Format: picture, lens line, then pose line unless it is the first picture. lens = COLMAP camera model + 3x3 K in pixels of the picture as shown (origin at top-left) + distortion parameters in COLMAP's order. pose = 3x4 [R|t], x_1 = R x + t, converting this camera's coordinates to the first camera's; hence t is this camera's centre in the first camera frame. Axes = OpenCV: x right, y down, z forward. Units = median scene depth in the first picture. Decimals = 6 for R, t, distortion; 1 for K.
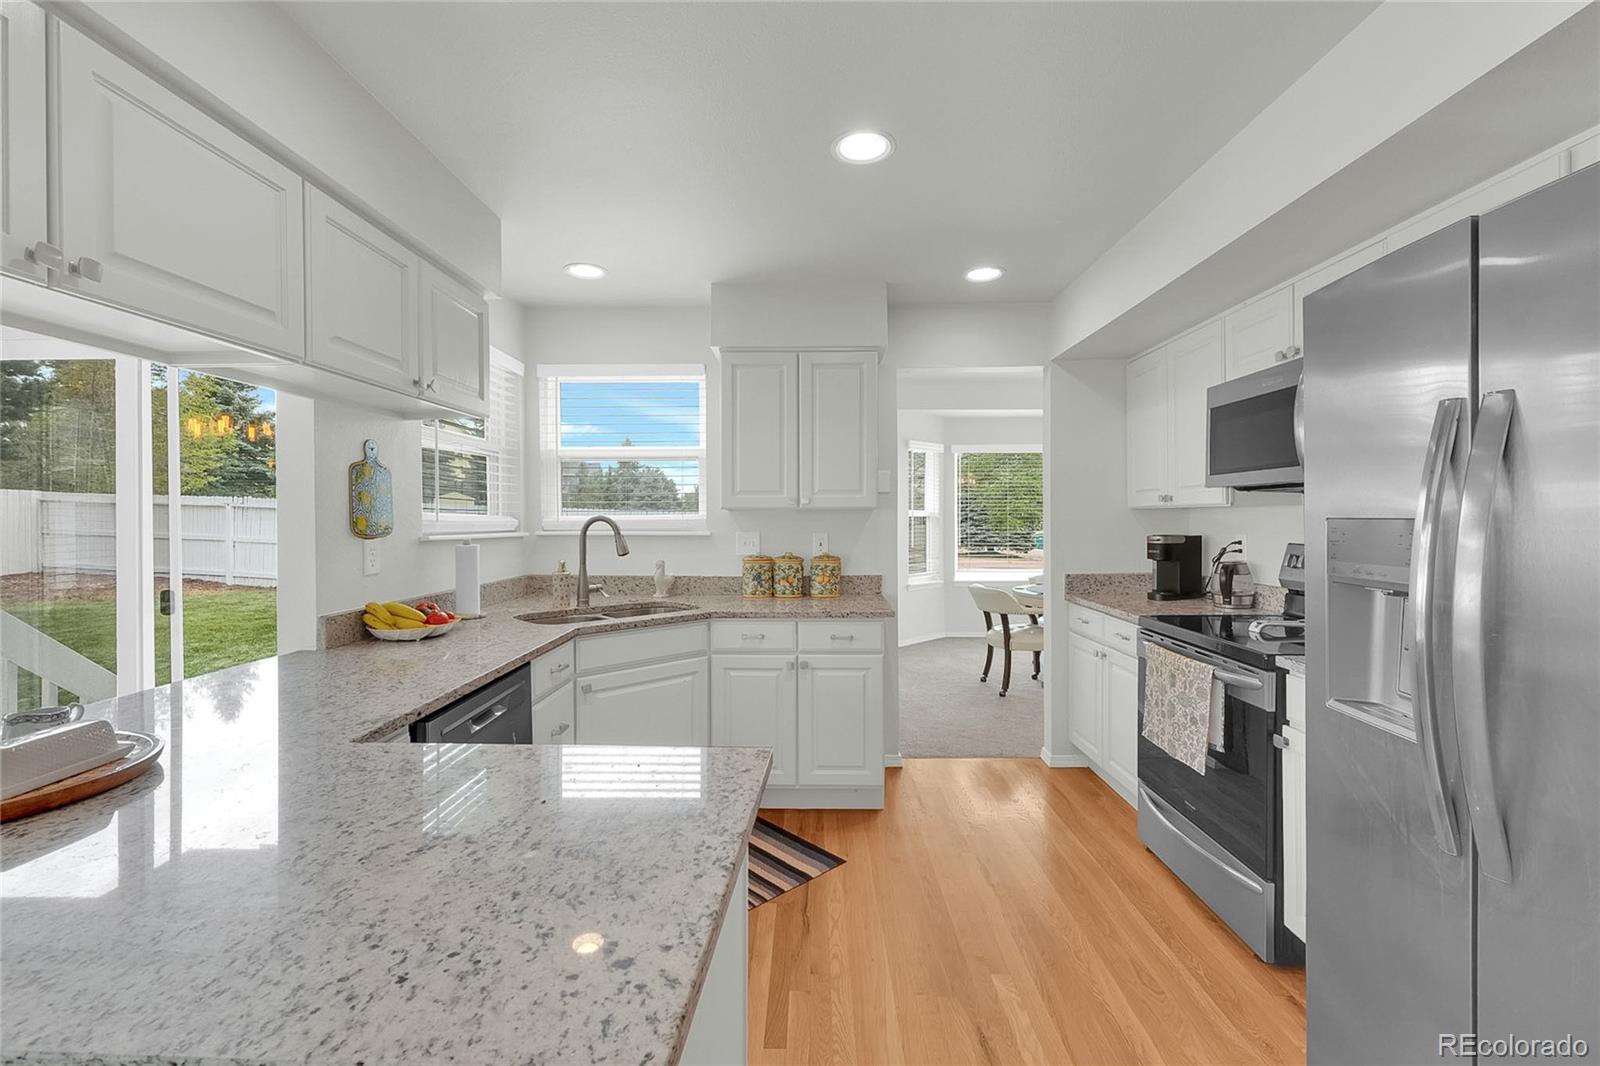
lens RADIAL K [[677.0, 0, 803.9], [0, 677.0, 521.4], [0, 0, 1]] dist [0.001812, -0.000390]
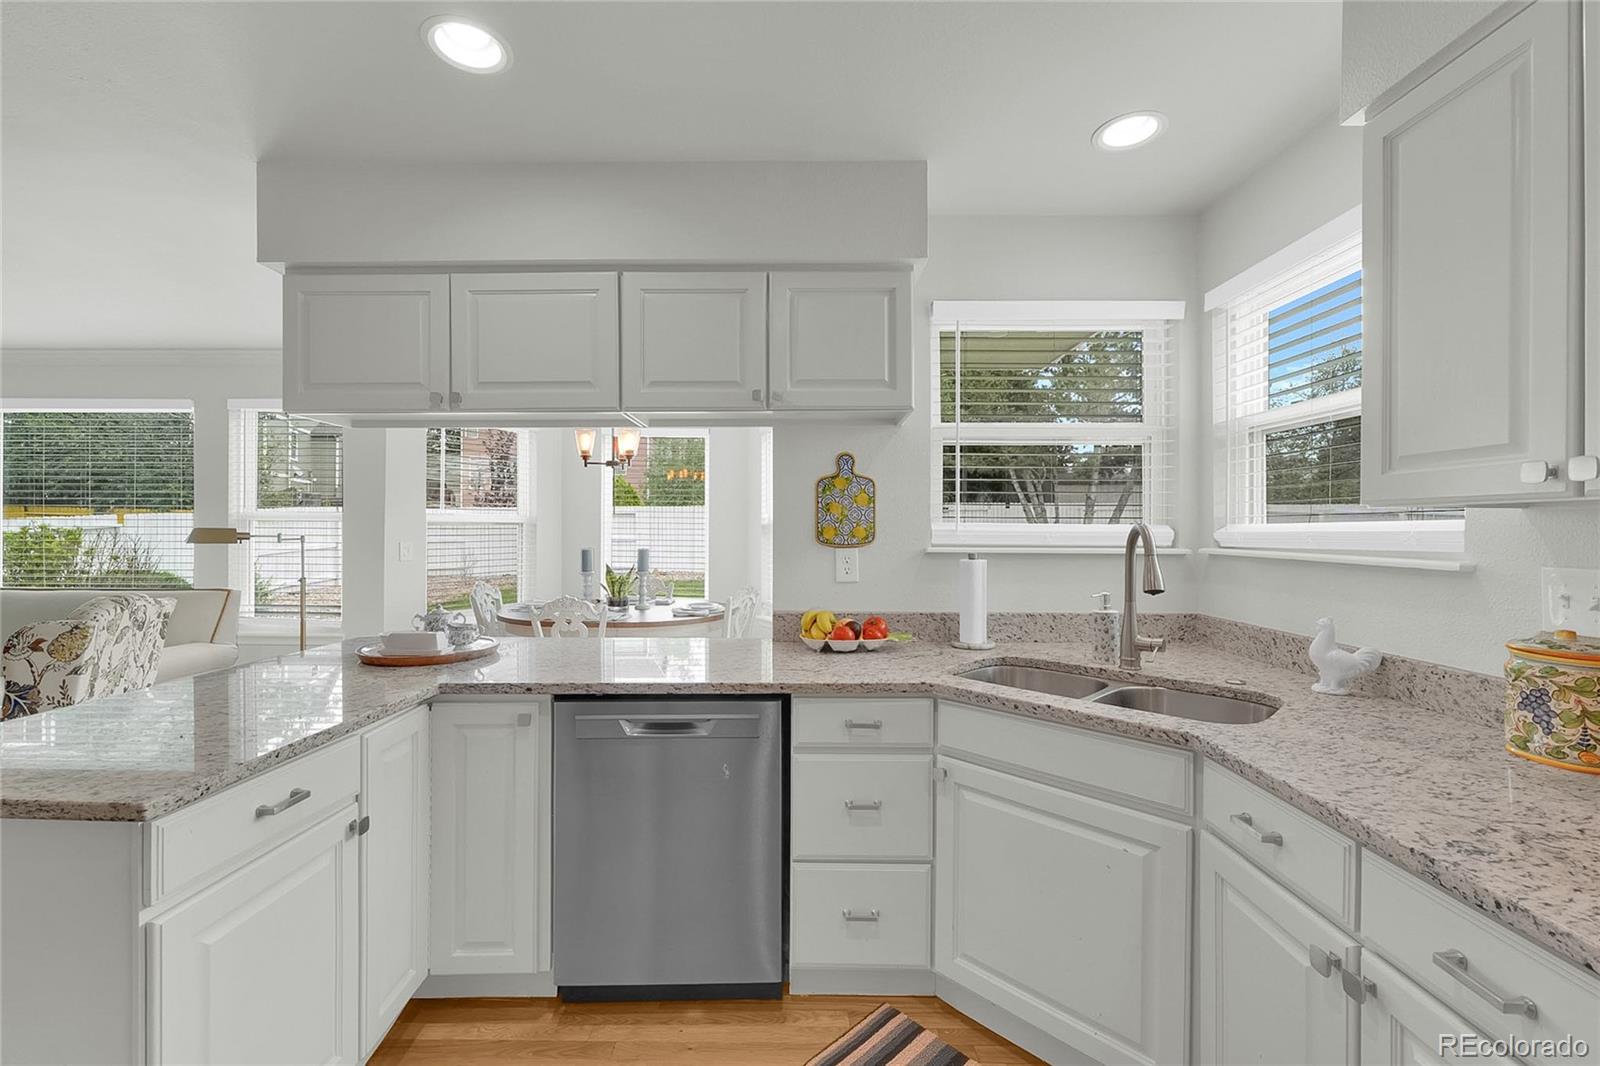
lens RADIAL K [[677.0, 0, 792.7], [0, 677.0, 529.5], [0, 0, 1]] dist [0.001812, -0.000390]
pose [[-0.005160, -0.000594, -0.999987, 0.484121], [-0.005081, 0.999987, -0.000568, -0.001496], [0.999974, 0.005078, -0.005163, 1.118852]]
